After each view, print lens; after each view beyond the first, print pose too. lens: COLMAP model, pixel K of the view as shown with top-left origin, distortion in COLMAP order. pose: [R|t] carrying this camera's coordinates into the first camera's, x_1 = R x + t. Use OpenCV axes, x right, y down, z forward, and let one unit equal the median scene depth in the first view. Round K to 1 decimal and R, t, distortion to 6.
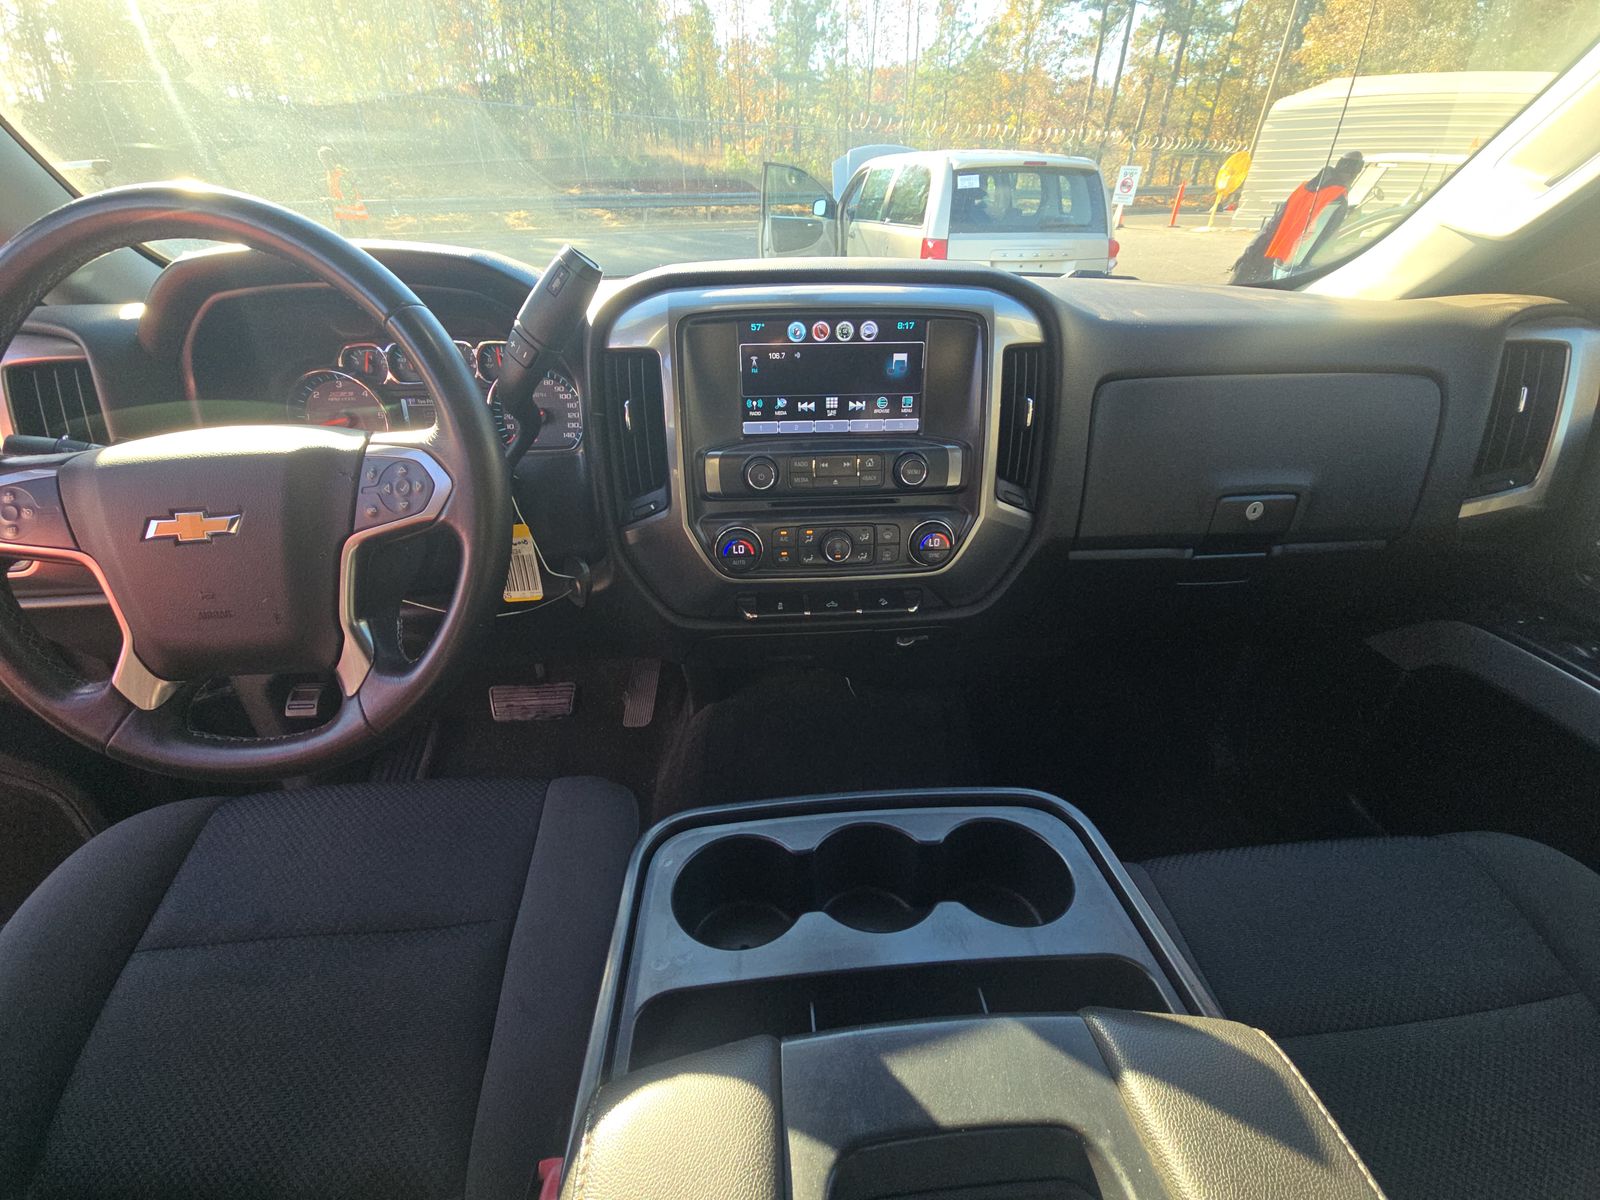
lens RADIAL K [[638.9, 0, 801.6], [0, 638.9, 604.7], [0, 0, 1]] dist [0.001672, 0.000833]
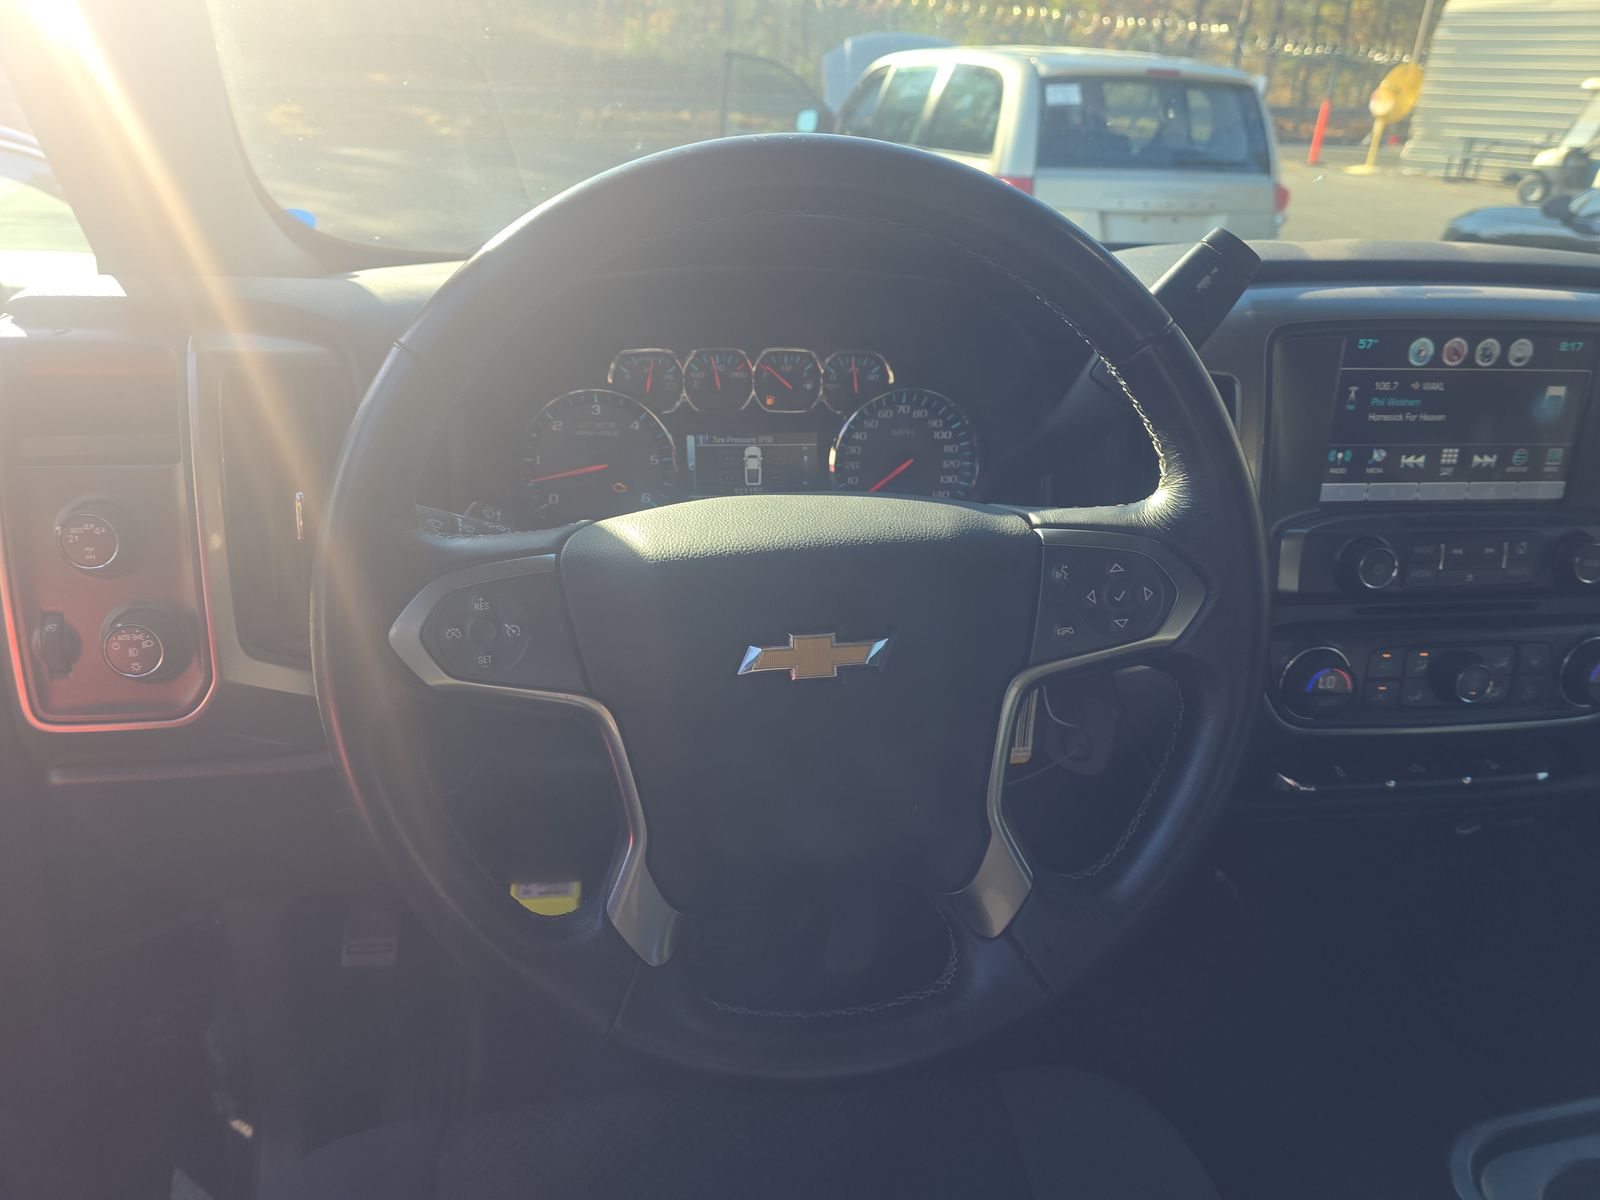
lens RADIAL K [[1079.3, 0, 800.0], [0, 1079.3, 607.8], [0, 0, 1]] dist [0.022831, -0.025894]
pose [[0.997653, 0.006283, 0.068180, -0.669599], [0.002606, 0.991575, -0.129509, -0.022223], [-0.068419, 0.129383, 0.989232, -0.022969]]
